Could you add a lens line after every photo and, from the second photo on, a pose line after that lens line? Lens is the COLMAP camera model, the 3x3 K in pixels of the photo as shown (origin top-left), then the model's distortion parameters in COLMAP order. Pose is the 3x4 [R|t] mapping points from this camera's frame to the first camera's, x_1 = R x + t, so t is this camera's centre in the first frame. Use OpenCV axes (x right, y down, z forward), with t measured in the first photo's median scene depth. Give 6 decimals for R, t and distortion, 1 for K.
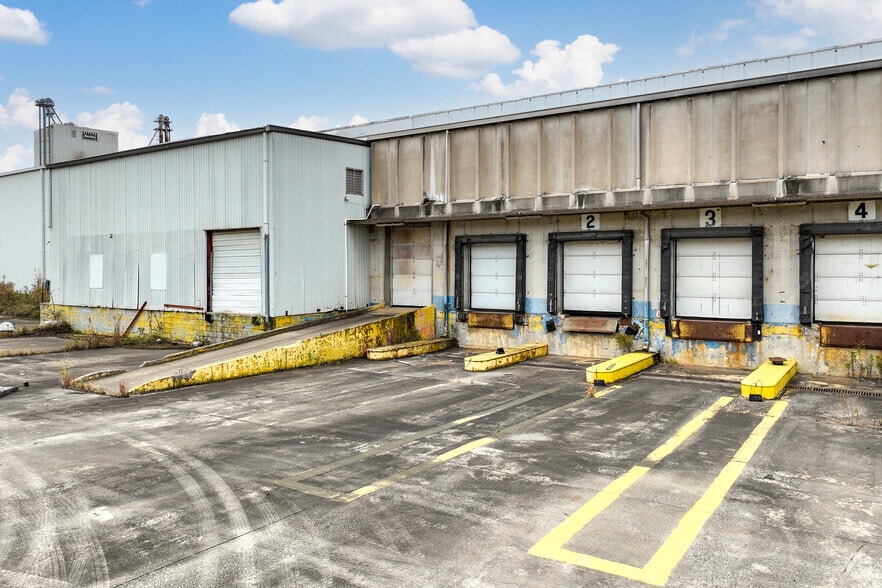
lens RADIAL K [[644.5, 0, 456.7], [0, 644.5, 267.0], [0, 0, 1]] dist [-0.003040, 0.001419]
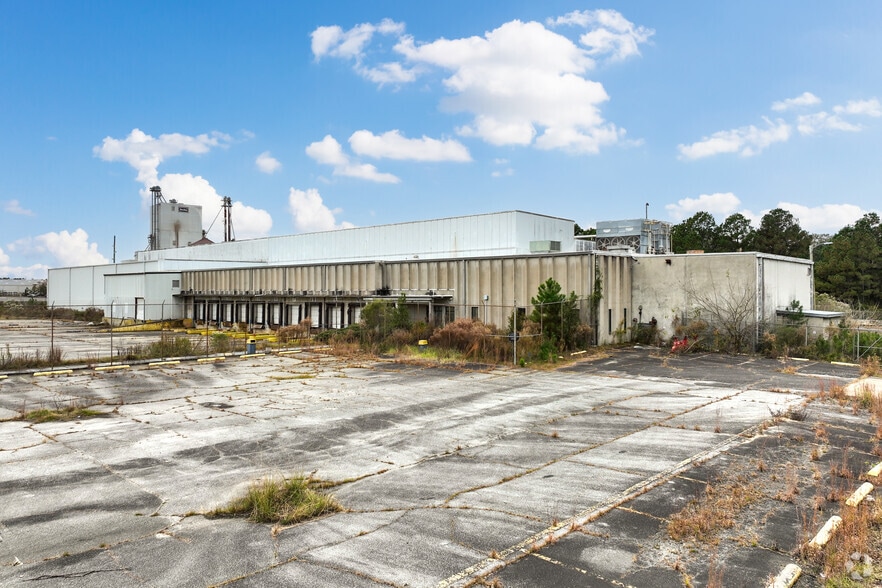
lens RADIAL K [[620.7, 0, 442.0], [0, 620.7, 296.3], [0, 0, 1]] dist [-0.008286, -0.001557]
pose [[0.984664, 0.009607, -0.174194, 0.280871], [-0.009660, 0.999953, 0.000540, -0.011826], [0.174191, 0.001151, 0.984711, -0.315795]]
